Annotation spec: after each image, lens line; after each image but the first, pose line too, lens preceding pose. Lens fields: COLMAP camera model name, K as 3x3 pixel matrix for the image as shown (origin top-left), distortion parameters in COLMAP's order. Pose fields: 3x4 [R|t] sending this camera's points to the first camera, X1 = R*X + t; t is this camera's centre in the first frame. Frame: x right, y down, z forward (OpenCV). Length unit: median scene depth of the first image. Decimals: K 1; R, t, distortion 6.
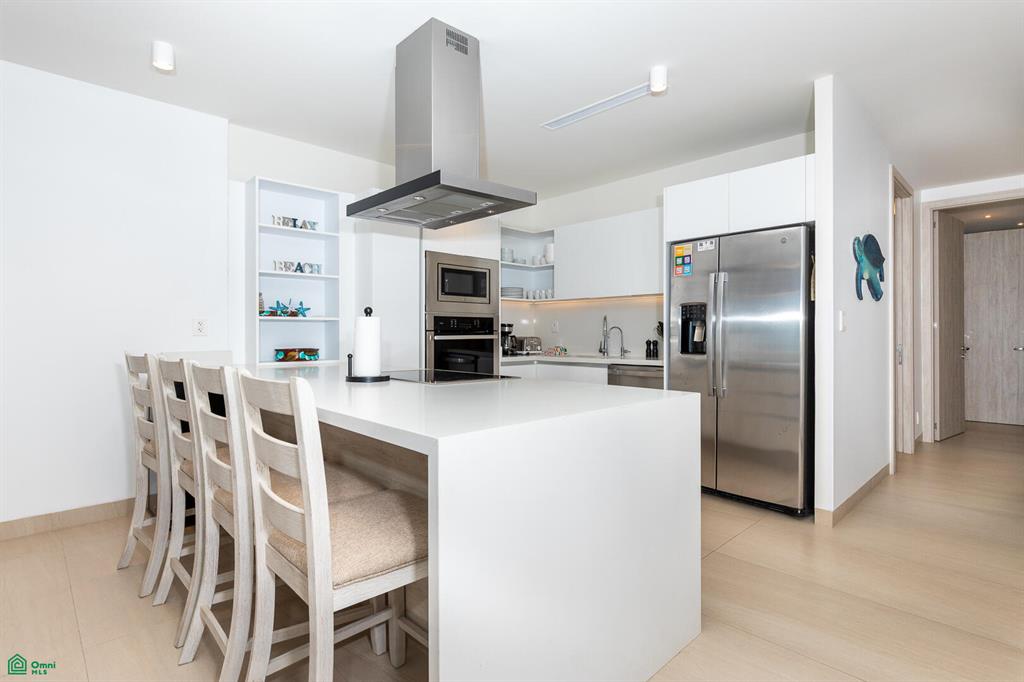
lens RADIAL K [[505.1, 0, 509.3], [0, 505.1, 338.7], [0, 0, 1]] dist [-0.006295, -0.000911]
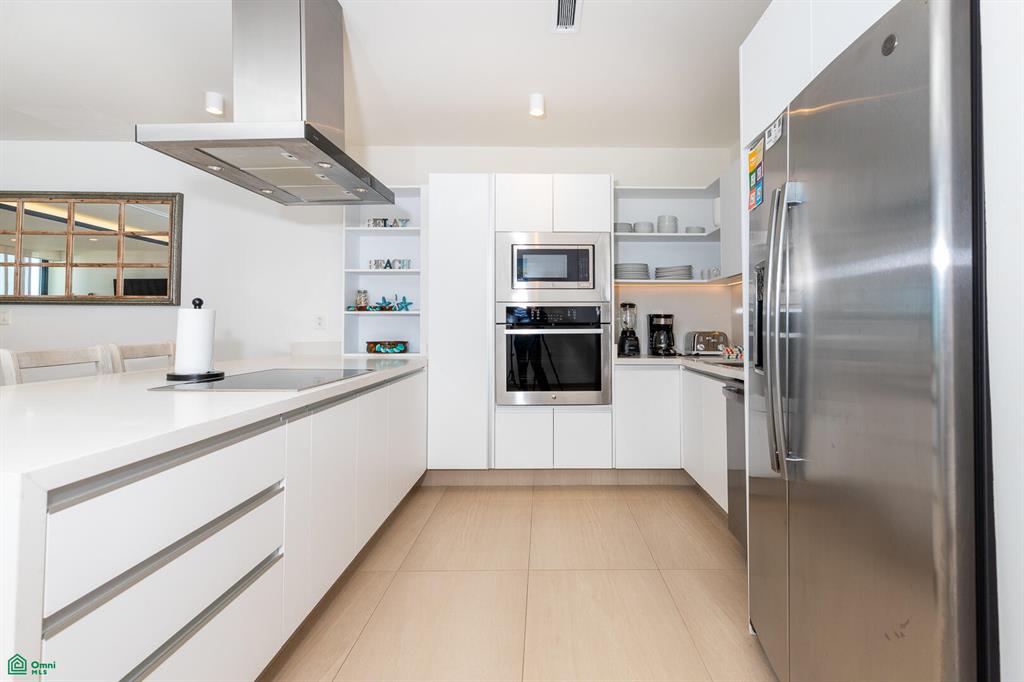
lens RADIAL K [[482.3, 0, 512.2], [0, 482.3, 333.1], [0, 0, 1]] dist [0.003657, 0.000180]
pose [[0.729068, 0.007663, -0.684399, 0.422831], [-0.006881, 0.999969, 0.003867, -0.002946], [0.684407, 0.001890, 0.729098, 0.405691]]
